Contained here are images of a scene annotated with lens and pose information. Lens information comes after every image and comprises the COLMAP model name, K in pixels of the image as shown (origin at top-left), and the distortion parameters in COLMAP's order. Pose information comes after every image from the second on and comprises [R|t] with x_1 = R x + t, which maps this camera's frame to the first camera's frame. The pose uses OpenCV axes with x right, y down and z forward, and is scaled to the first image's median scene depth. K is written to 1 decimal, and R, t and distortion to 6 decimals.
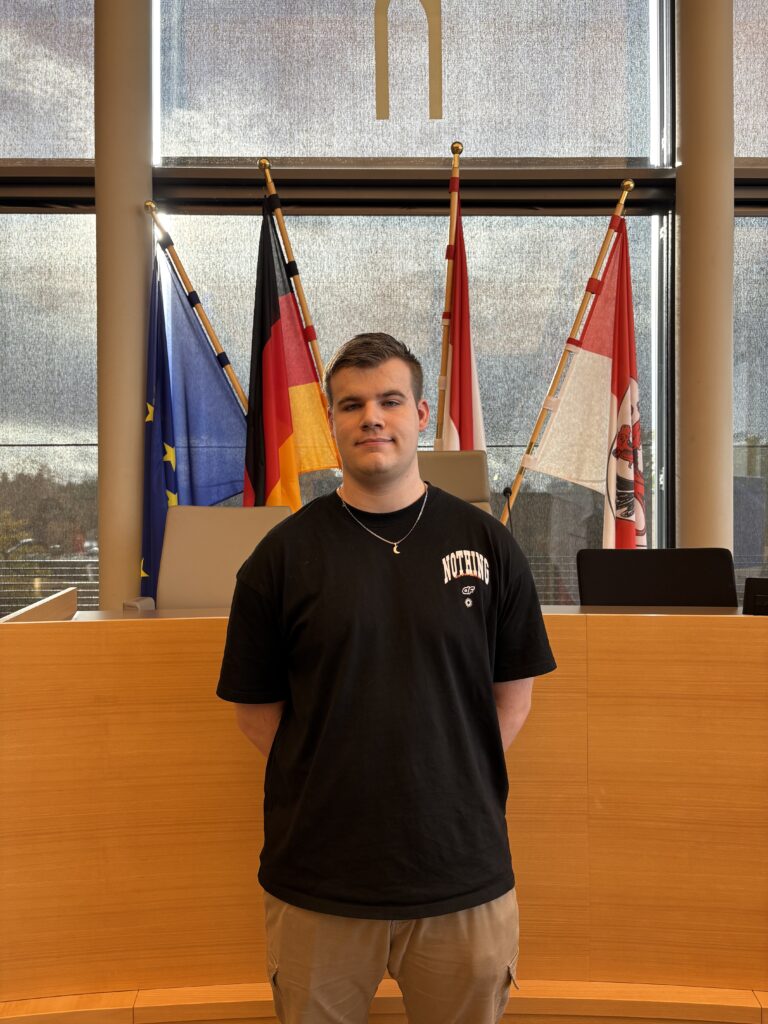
lens RADIAL K [[779.6, 0, 384.0], [0, 779.6, 512.0], [0, 0, 1]] dist [0.010813, -0.011887]
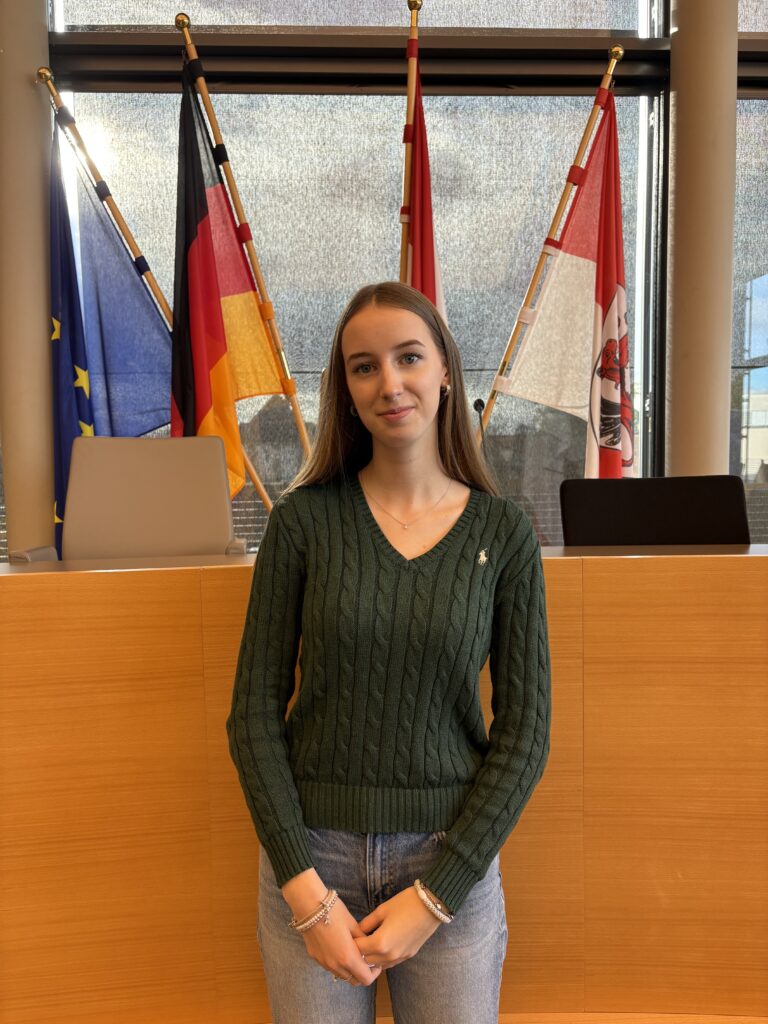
lens RADIAL K [[777.3, 0, 383.0], [0, 777.3, 517.0], [0, 0, 1]] dist [0.008833, -0.005499]
pose [[0.999107, -0.016709, 0.038806, 0.017519], [0.013696, 0.996965, 0.076640, 0.015625], [-0.039969, -0.076040, 0.996303, 0.127914]]
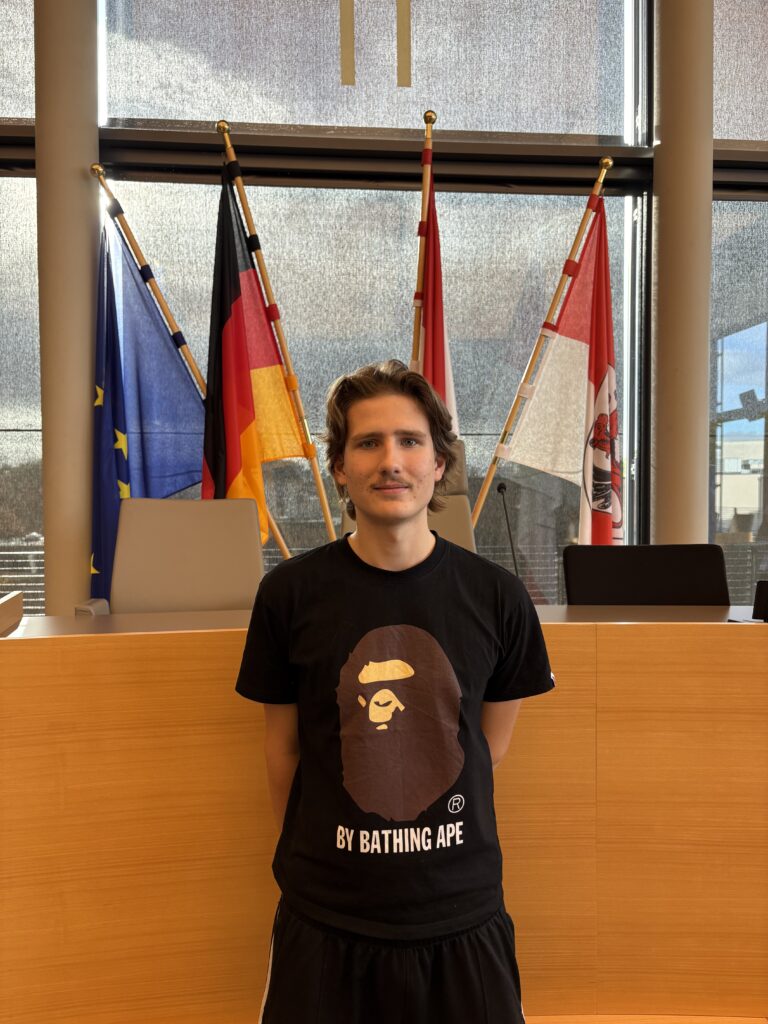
lens RADIAL K [[777.3, 0, 383.0], [0, 777.3, 517.0], [0, 0, 1]] dist [0.008833, -0.005499]
pose [[0.997640, -0.001316, 0.068644, -0.027757], [-0.000550, 0.999631, 0.027164, -0.009552], [-0.068654, -0.027138, 0.997271, 0.053208]]
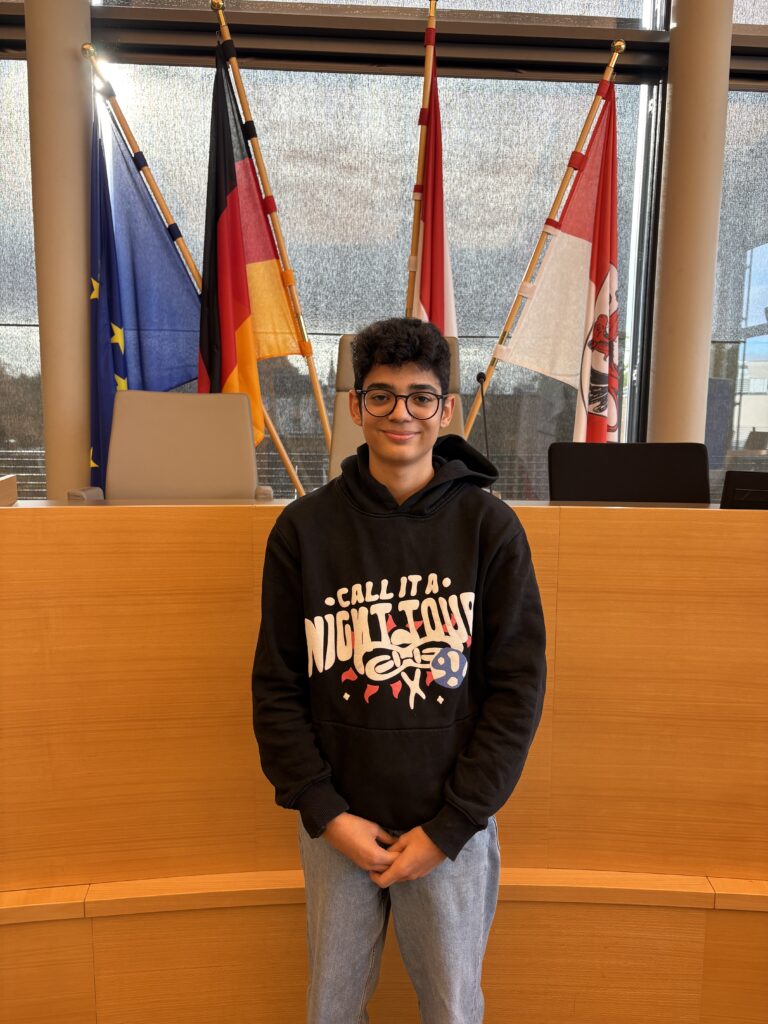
lens RADIAL K [[779.6, 0, 384.0], [0, 779.6, 512.0], [0, 0, 1]] dist [0.010813, -0.011887]
pose [[0.998796, 0.011137, 0.047773, -0.000008], [-0.017107, 0.991826, 0.126445, 0.011089], [-0.045974, -0.127110, 0.990823, 0.037029]]
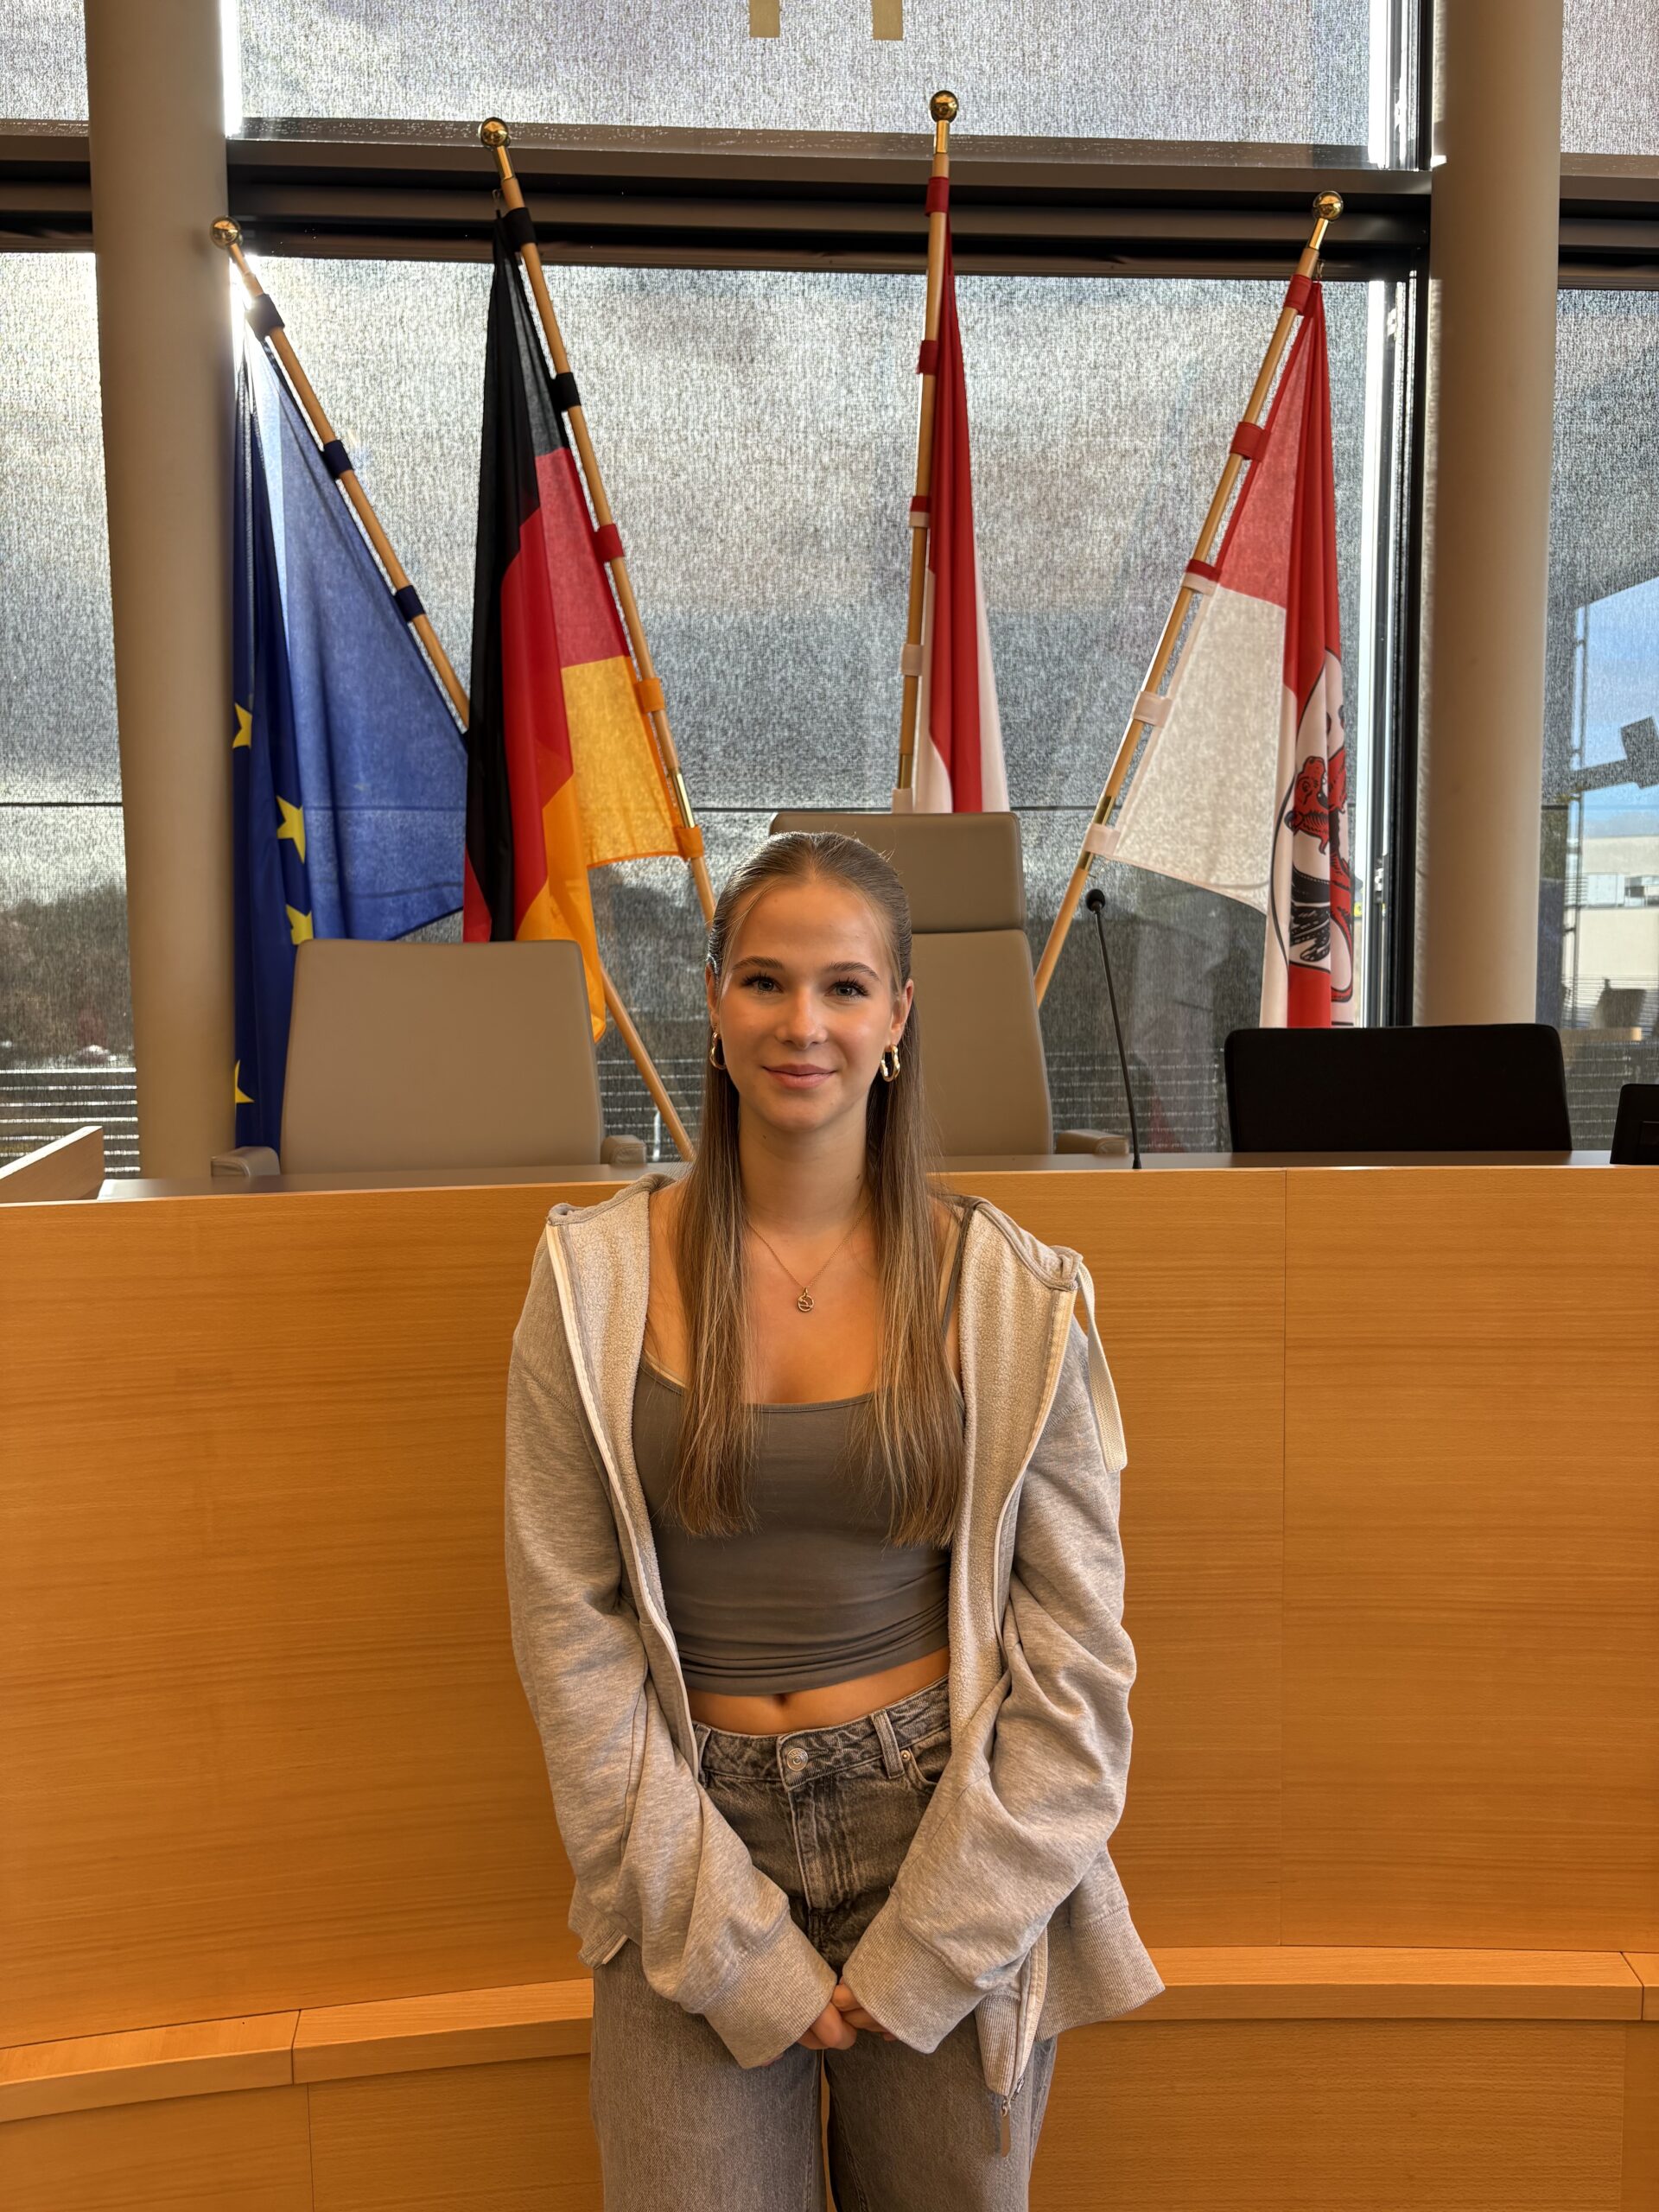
lens RADIAL K [[1679.3, 0, 835.1], [0, 1679.3, 1105.0], [0, 0, 1]] dist [0.024031, -0.028256]
pose [[0.997981, -0.011316, 0.062505, -0.030855], [0.006064, 0.996482, 0.083585, 0.006192], [-0.063231, -0.083038, 0.994538, 0.027612]]
